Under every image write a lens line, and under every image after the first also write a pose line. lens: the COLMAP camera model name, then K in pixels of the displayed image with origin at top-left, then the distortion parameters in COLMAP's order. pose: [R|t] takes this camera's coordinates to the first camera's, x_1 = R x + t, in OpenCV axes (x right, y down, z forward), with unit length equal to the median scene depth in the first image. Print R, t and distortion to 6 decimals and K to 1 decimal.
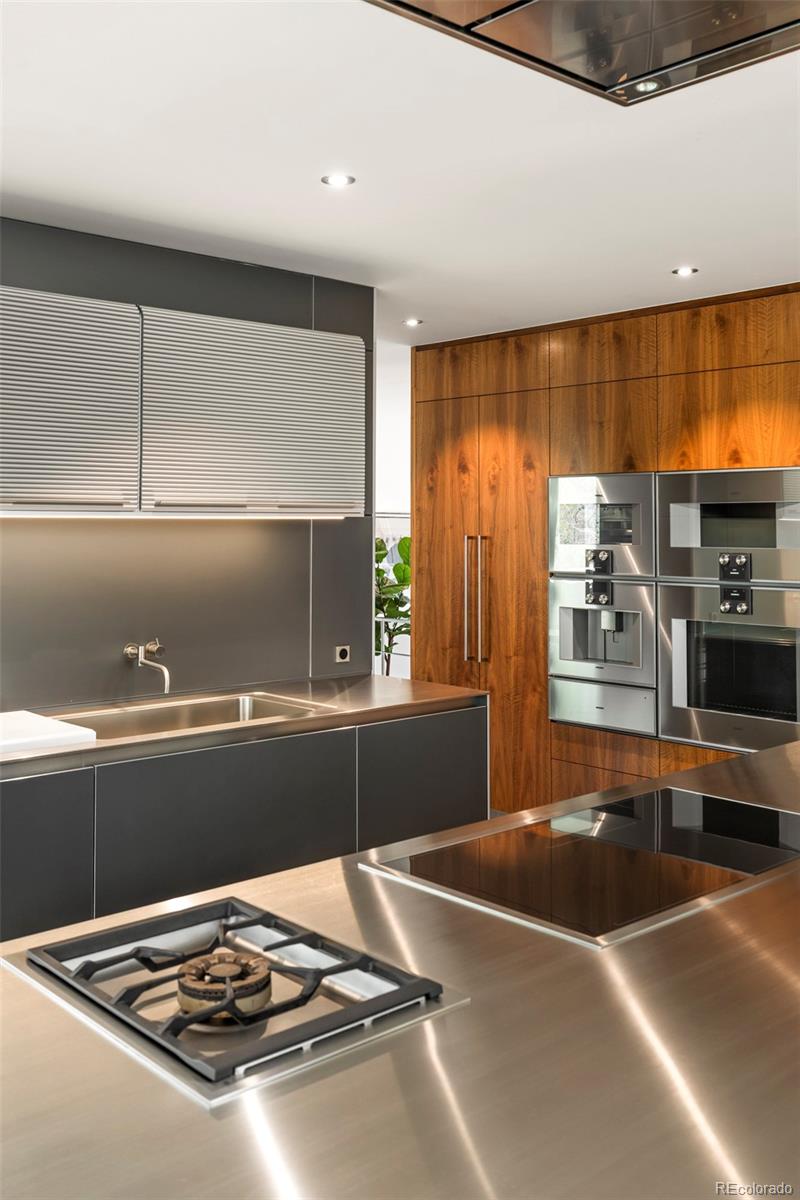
lens RADIAL K [[1147.6, 0, 377.4], [0, 1147.6, 477.0], [0, 0, 1]] dist [-0.011131, -0.001155]
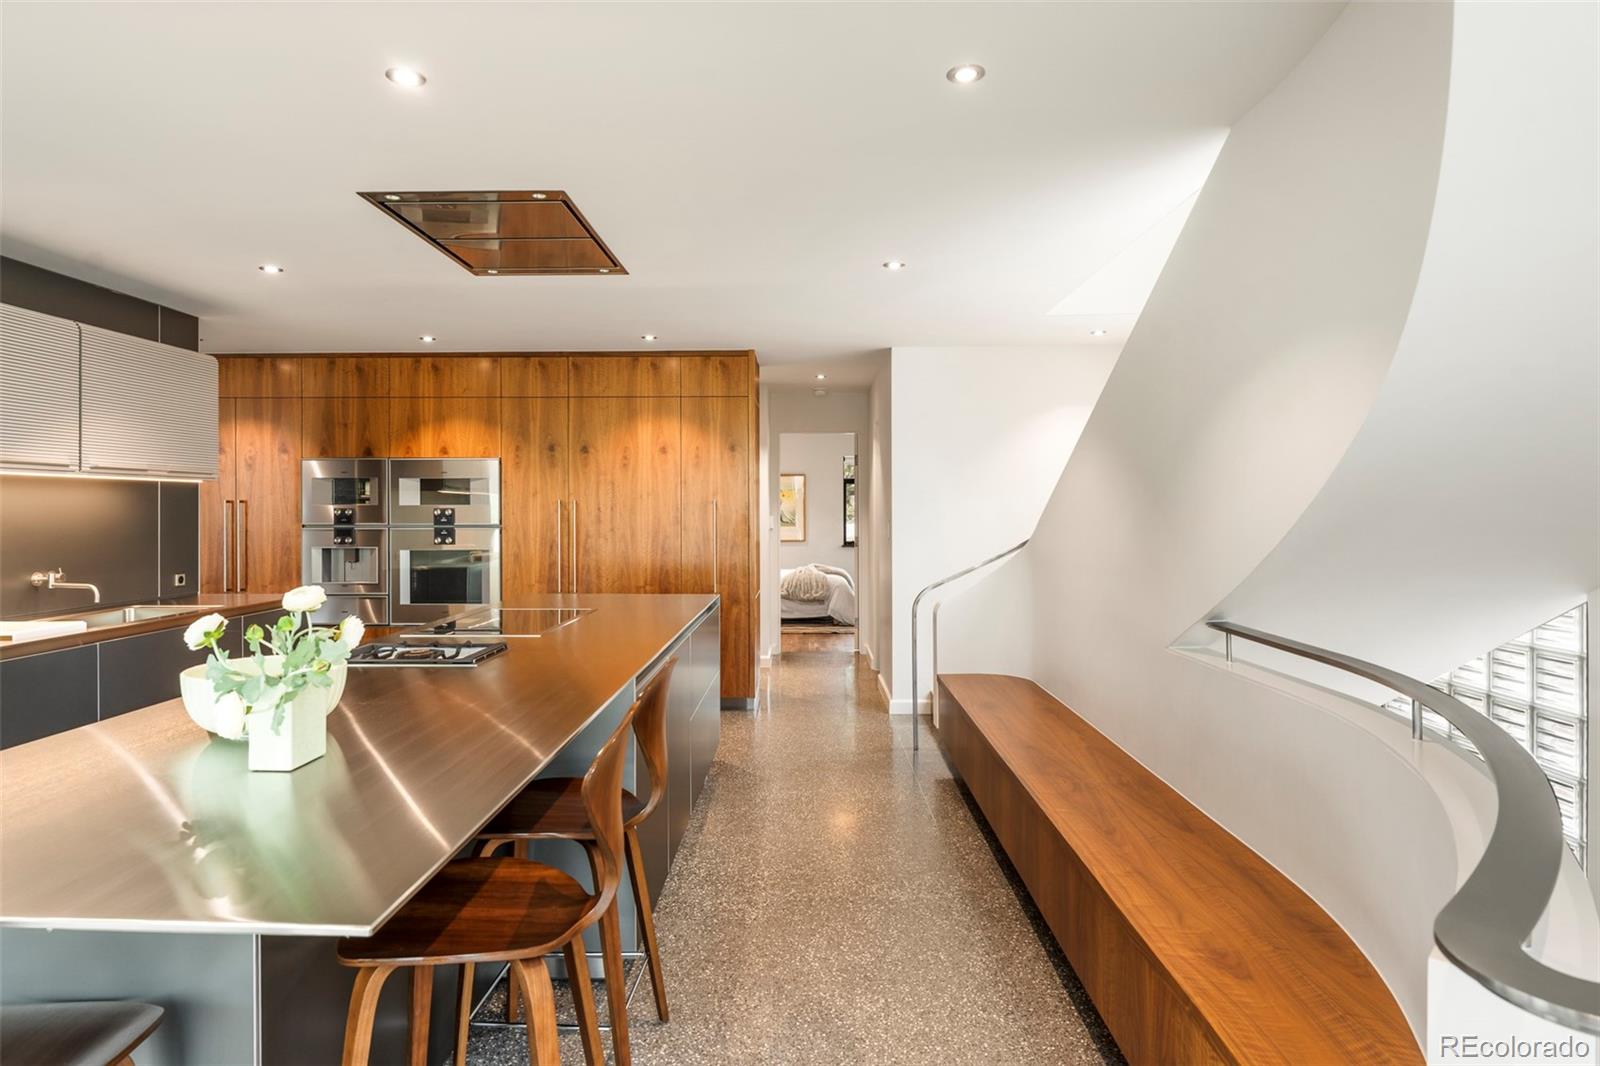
lens RADIAL K [[910.4, 0, 803.5], [0, 910.4, 498.8], [0, 0, 1]] dist [-0.002533, -0.001230]
pose [[0.675075, 0.004479, 0.737736, -0.311893], [-0.027080, 0.999458, 0.018712, 0.013129], [-0.737252, -0.032610, 0.674830, -0.282959]]
